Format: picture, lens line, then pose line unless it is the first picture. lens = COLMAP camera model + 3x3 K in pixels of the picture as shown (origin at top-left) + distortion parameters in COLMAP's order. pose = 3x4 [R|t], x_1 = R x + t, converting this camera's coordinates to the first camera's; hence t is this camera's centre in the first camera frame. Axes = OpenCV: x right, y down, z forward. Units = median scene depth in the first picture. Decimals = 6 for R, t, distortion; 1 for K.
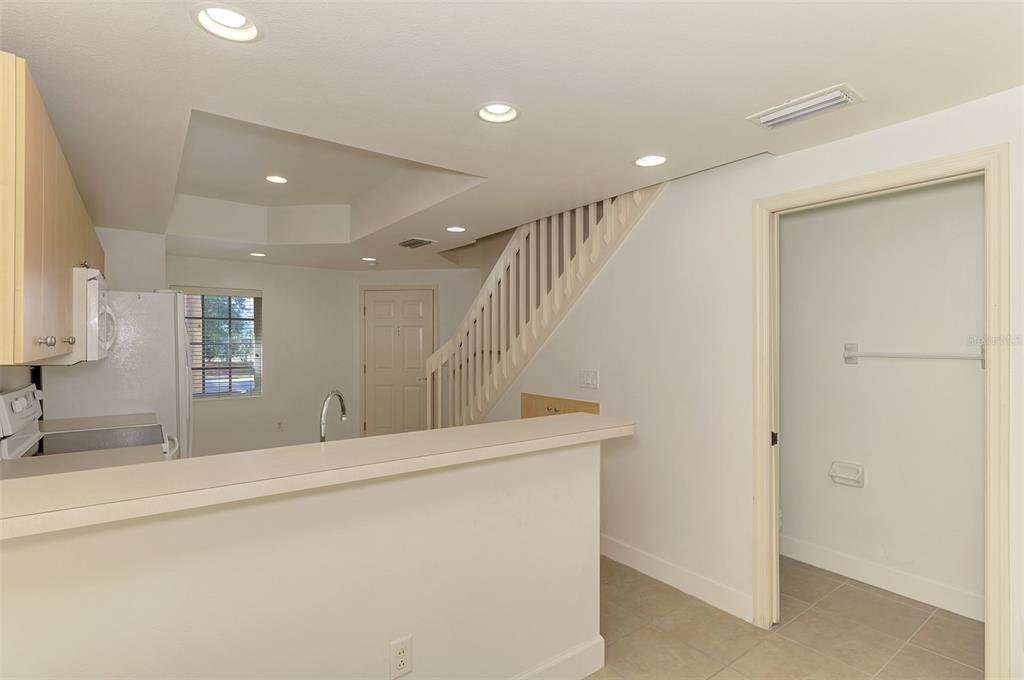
lens RADIAL K [[499.4, 0, 514.9], [0, 499.4, 338.7], [0, 0, 1]] dist [0.002794, 0.000957]
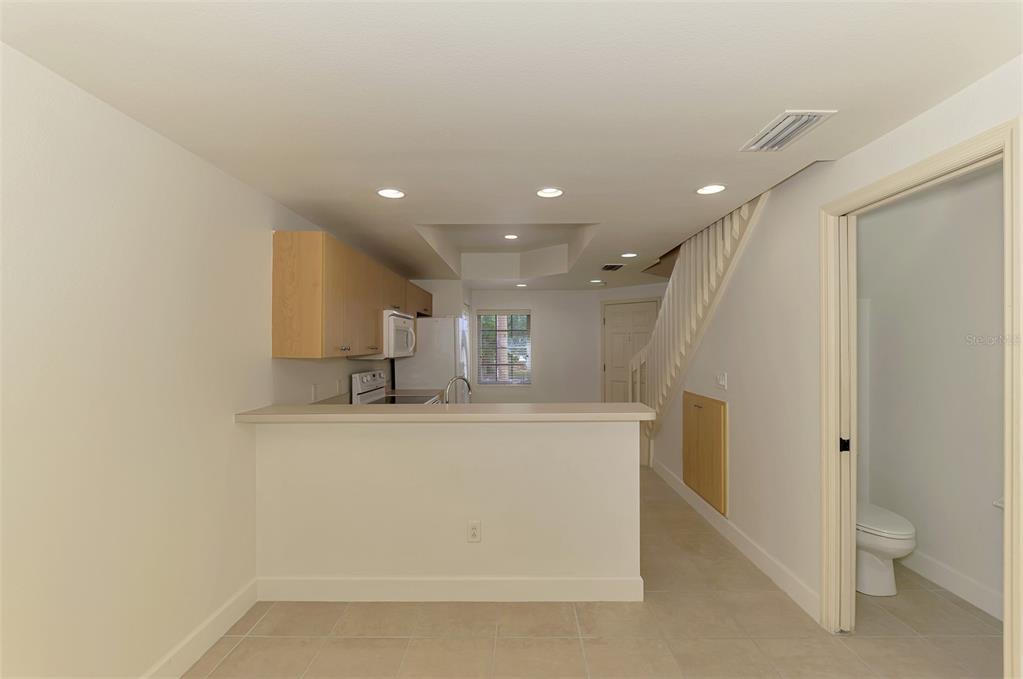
lens RADIAL K [[455.6, 0, 512.0], [0, 455.6, 348.3], [0, 0, 1]] dist [0.000201, 0.000022]
pose [[0.794998, -0.002738, -0.606606, 0.437691], [0.010958, 0.999891, 0.009848, -0.005012], [0.606513, -0.014476, 0.794942, -0.085369]]
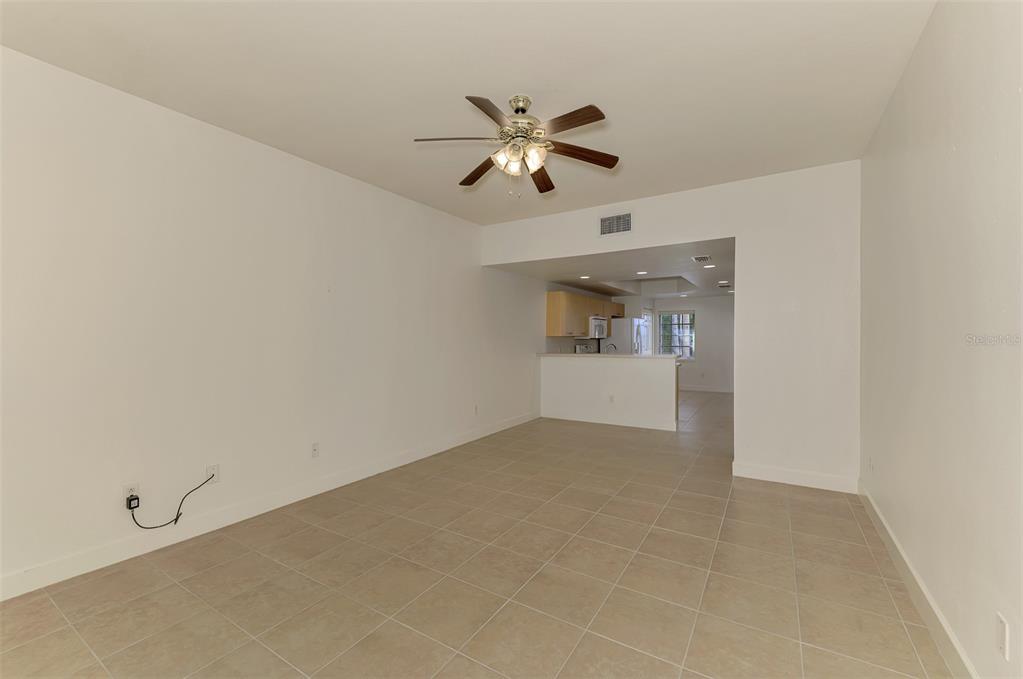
lens RADIAL K [[415.9, 0, 513.1], [0, 415.9, 337.2], [0, 0, 1]] dist [-0.001467, -0.000082]
pose [[0.362378, -0.002364, -0.932028, 1.647691], [0.006739, 0.999977, 0.000084, 0.022127], [0.932007, -0.006311, 0.362386, -0.686412]]
